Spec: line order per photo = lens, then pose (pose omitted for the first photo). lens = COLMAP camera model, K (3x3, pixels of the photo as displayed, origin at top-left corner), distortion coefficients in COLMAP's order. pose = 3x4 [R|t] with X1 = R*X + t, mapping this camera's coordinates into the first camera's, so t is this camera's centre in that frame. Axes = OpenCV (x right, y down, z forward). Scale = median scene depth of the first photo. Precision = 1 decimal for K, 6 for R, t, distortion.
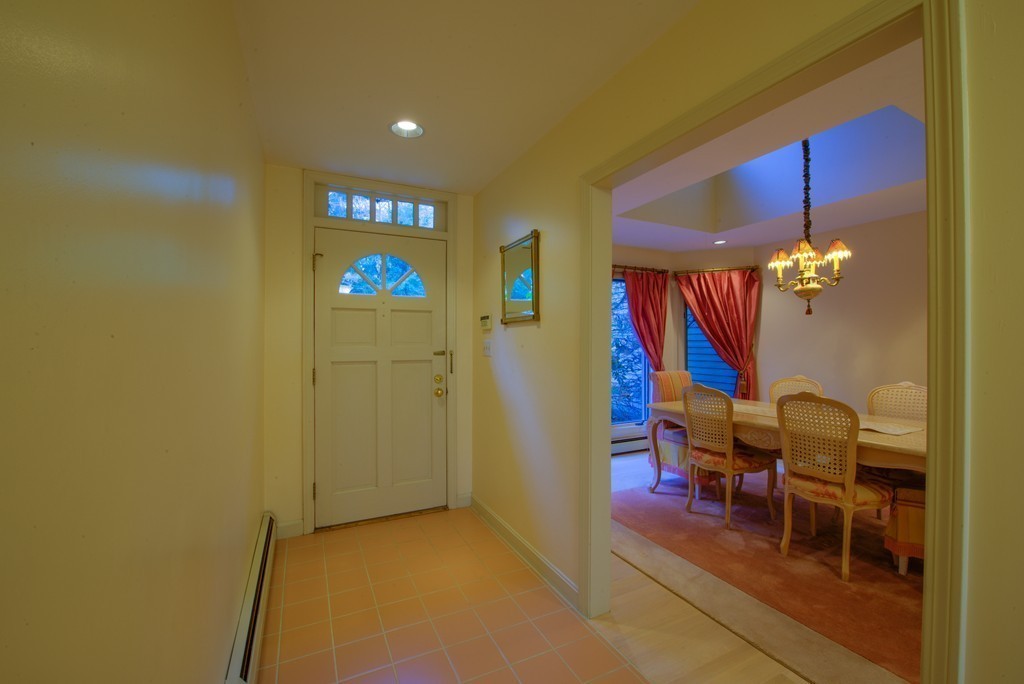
lens RADIAL K [[407.9, 0, 525.9], [0, 407.9, 339.5], [0, 0, 1]] dist [-0.017744, -0.001227]
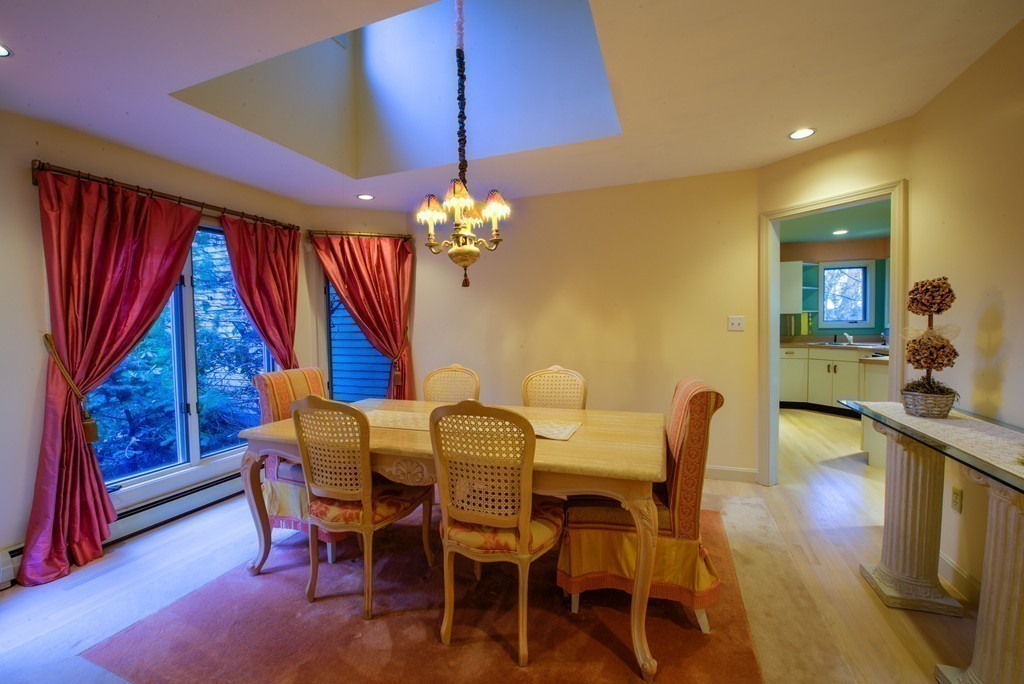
lens RADIAL K [[407.9, 0, 507.4], [0, 407.9, 345.8], [0, 0, 1]] dist [-0.017744, -0.001227]
pose [[0.743556, -0.045479, 0.667126, 0.240616], [0.009351, 0.998294, 0.057633, 0.005923], [-0.668609, -0.036615, 0.742712, 0.372489]]
